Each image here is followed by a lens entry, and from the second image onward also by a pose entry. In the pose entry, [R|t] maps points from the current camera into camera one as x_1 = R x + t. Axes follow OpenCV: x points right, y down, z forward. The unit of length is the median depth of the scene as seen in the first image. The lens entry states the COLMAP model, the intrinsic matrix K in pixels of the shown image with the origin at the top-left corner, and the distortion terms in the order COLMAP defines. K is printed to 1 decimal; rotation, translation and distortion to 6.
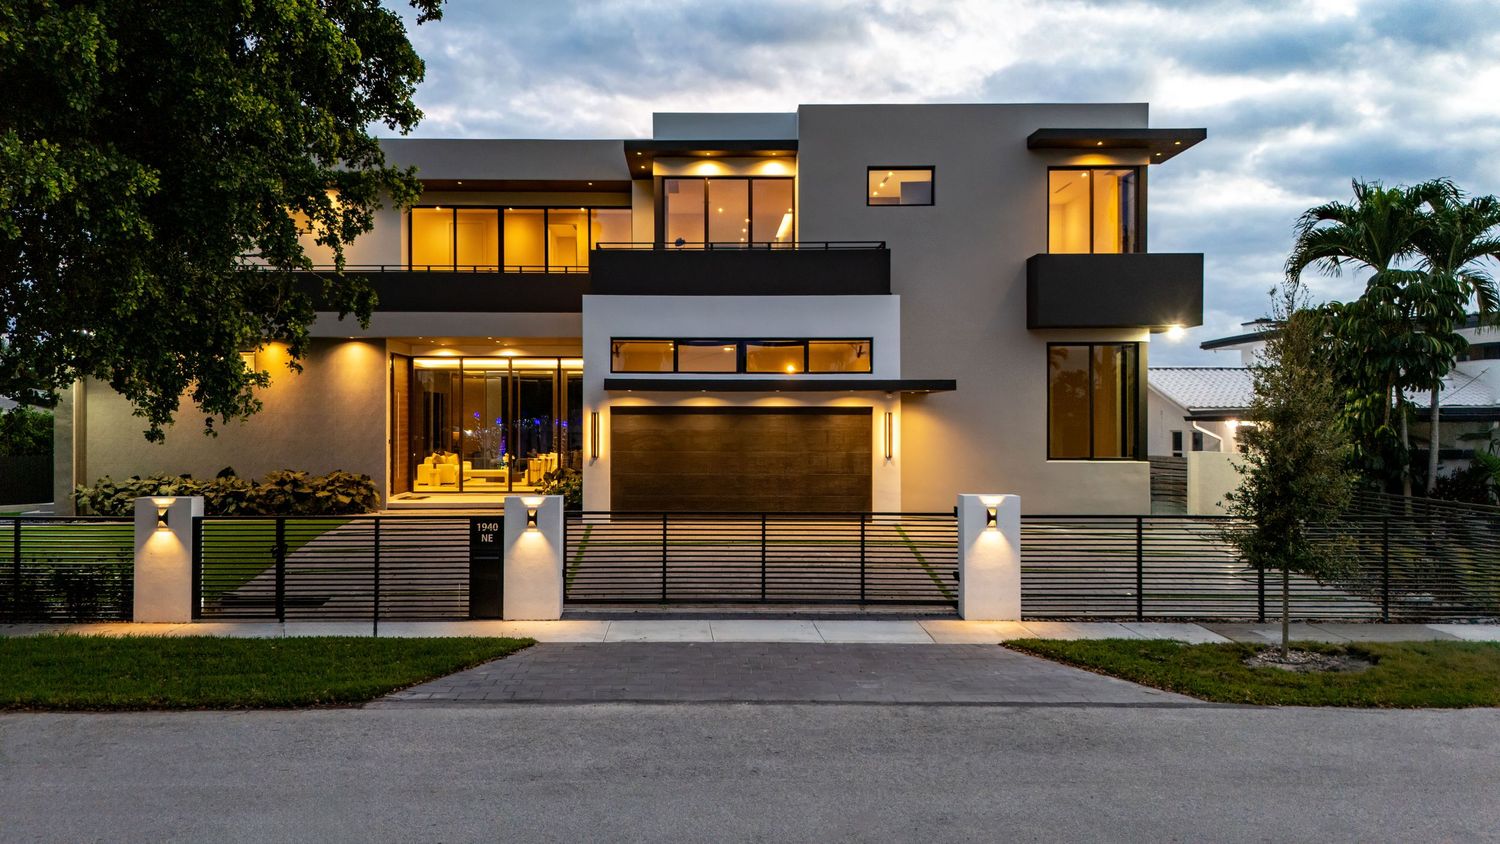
lens RADIAL K [[1096.4, 0, 750.0], [0, 1096.4, 422.0], [0, 0, 1]] dist [0.055186, 0.000948]
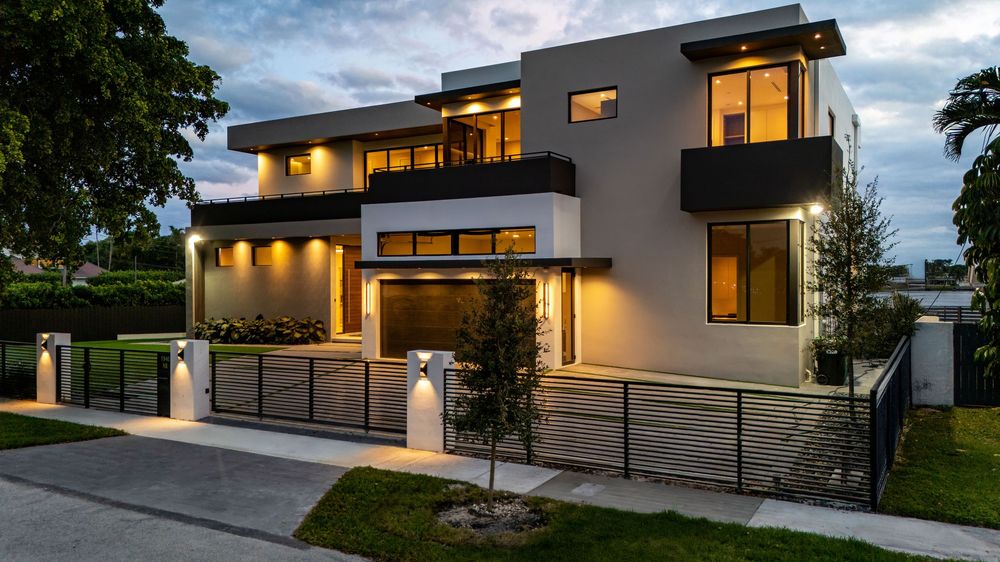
lens RADIAL K [[765.5, 0, 500.0], [0, 765.5, 281.0], [0, 0, 1]] dist [0.077298, -0.000397]
pose [[0.866630, -0.002091, -0.498946, 0.522307], [0.003183, 0.999994, 0.001338, -0.012595], [0.498940, -0.002748, 0.866632, 0.183526]]
